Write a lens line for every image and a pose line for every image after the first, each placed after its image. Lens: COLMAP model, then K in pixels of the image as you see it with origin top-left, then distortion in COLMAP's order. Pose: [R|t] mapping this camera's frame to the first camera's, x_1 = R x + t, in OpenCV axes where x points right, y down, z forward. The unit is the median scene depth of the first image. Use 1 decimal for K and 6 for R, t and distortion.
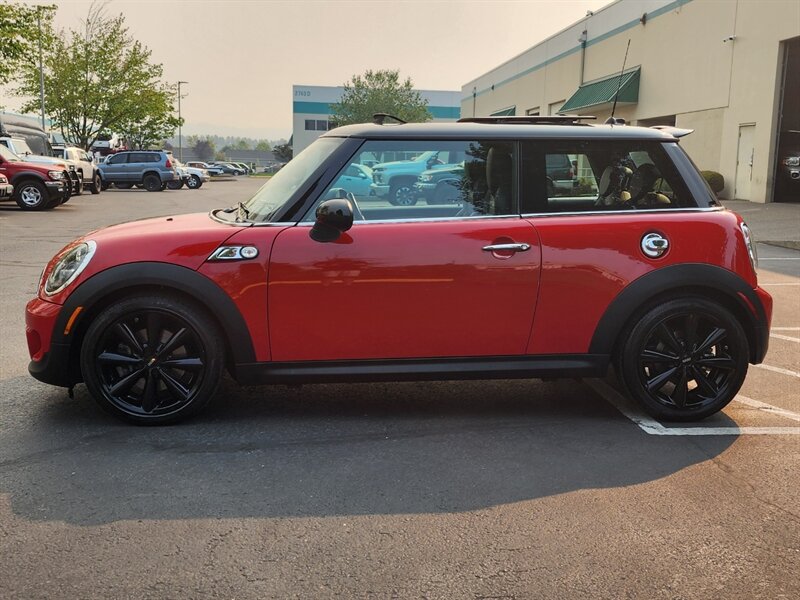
lens RADIAL K [[877.3, 0, 419.3], [0, 877.3, 300.0], [0, 0, 1]] dist [0.158320, -0.414921]
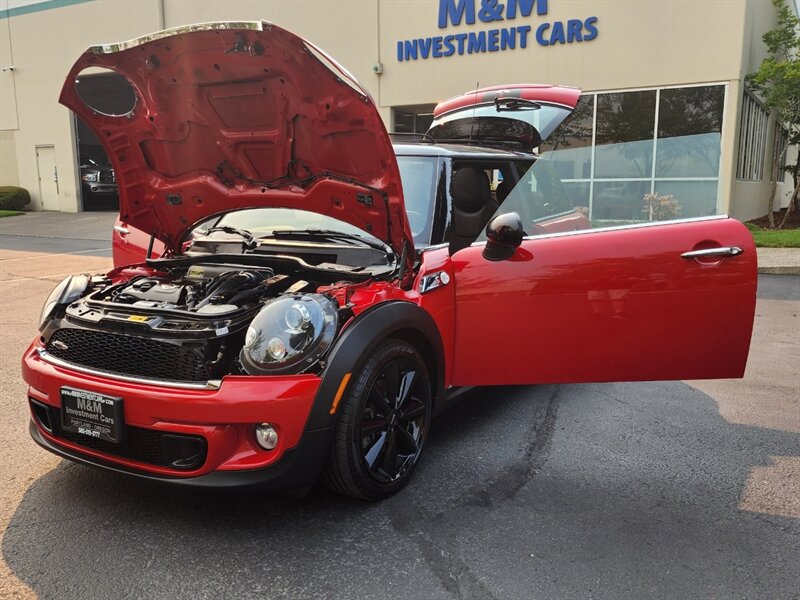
lens RADIAL K [[699.5, 0, 400.0], [0, 699.5, 300.0], [0, 0, 1]] dist [0.078624, -0.108214]
pose [[0.614897, -0.145524, 0.775065, -0.729655], [0.131814, 0.987966, 0.080923, -0.089103], [-0.777513, 0.052405, 0.626679, 0.511475]]
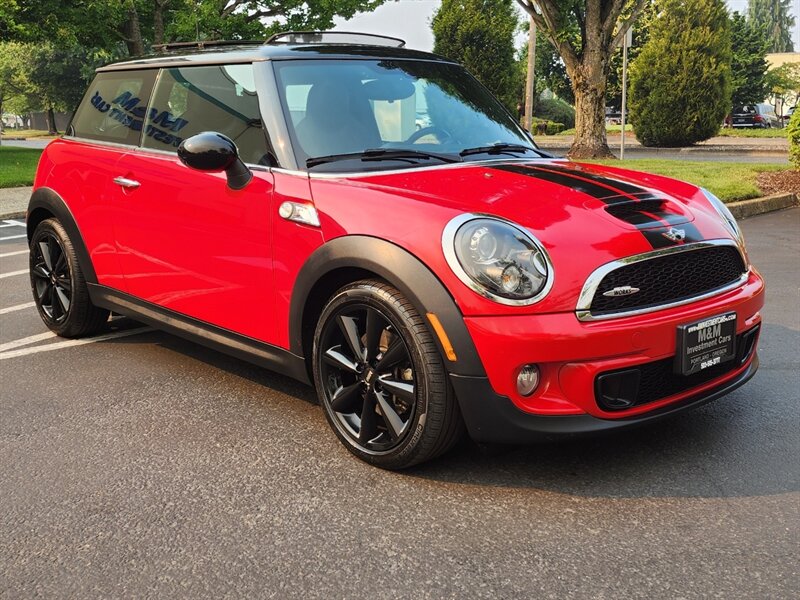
lens RADIAL K [[880.4, 0, 384.9], [0, 880.4, 300.4], [0, 0, 1]] dist [0.136170, -0.266511]
pose [[-0.555904, -0.181365, 0.811220, -0.838345], [0.123787, 0.946964, 0.296540, -0.230860], [-0.821978, 0.265266, -0.503971, 1.560874]]
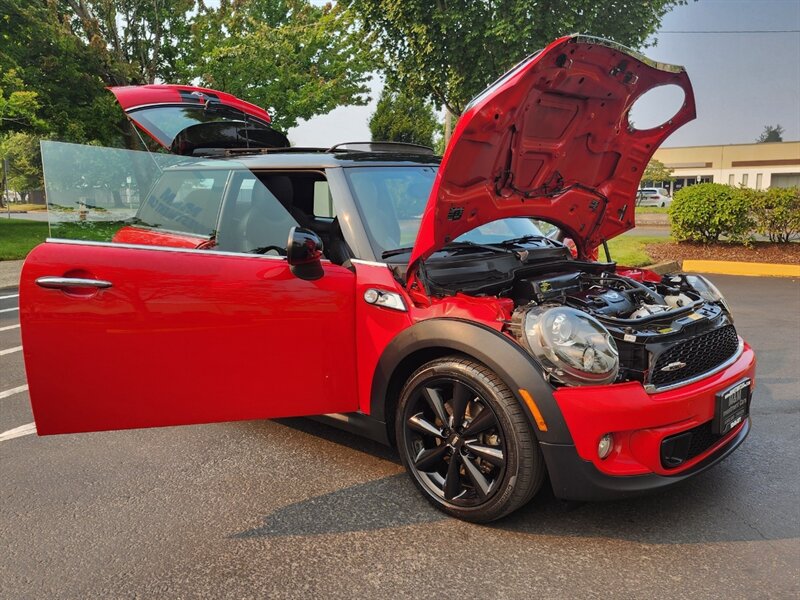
lens RADIAL K [[701.1, 0, 391.1], [0, 701.1, 311.2], [0, 0, 1]] dist [0.089482, -0.123865]
pose [[-0.632317, -0.141970, 0.761591, -0.723579], [0.109650, 0.956768, 0.269391, -0.259226], [-0.766911, 0.253849, -0.589413, 1.623129]]
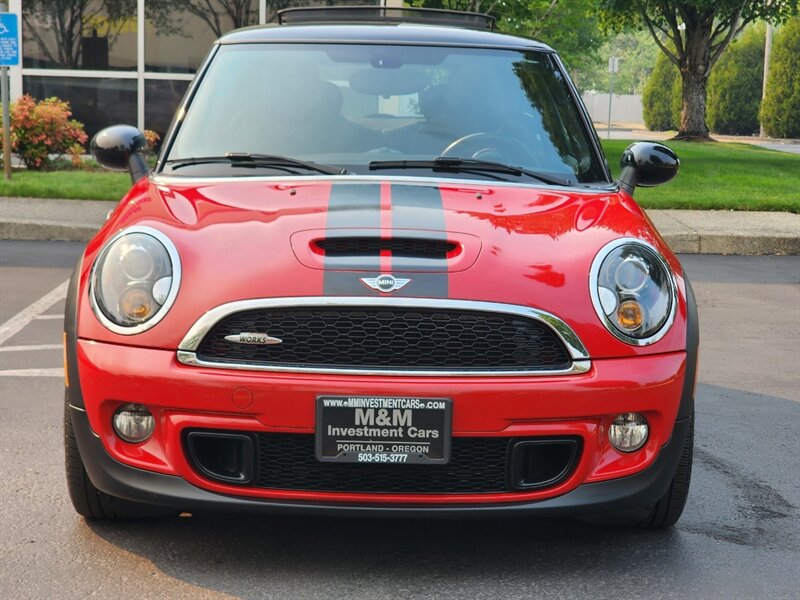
lens RADIAL K [[1635.4, 0, 400.0], [0, 1635.4, 300.0], [0, 0, 1]] dist [-0.436807, 4.463151]
pose [[0.109000, -0.139822, 0.984159, -1.295587], [0.122212, 0.984432, 0.126326, -0.161841], [-0.986501, 0.106507, 0.124391, 0.937638]]
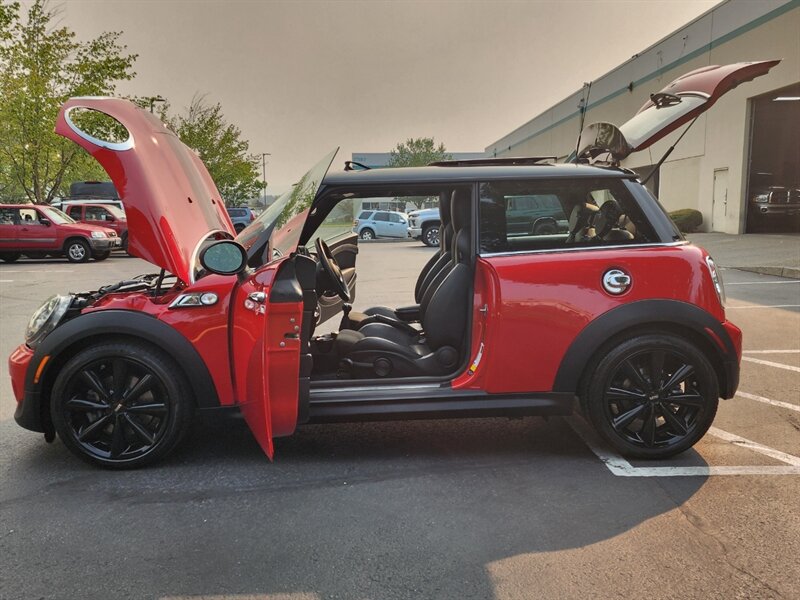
lens RADIAL K [[699.5, 0, 400.0], [0, 699.5, 300.0], [0, 0, 1]] dist [0.078624, -0.108214]
pose [[0.996627, -0.022085, -0.079031, 0.082471], [0.019863, 0.999388, -0.028788, -0.022741], [0.079619, 0.027121, 0.996456, 0.187972]]
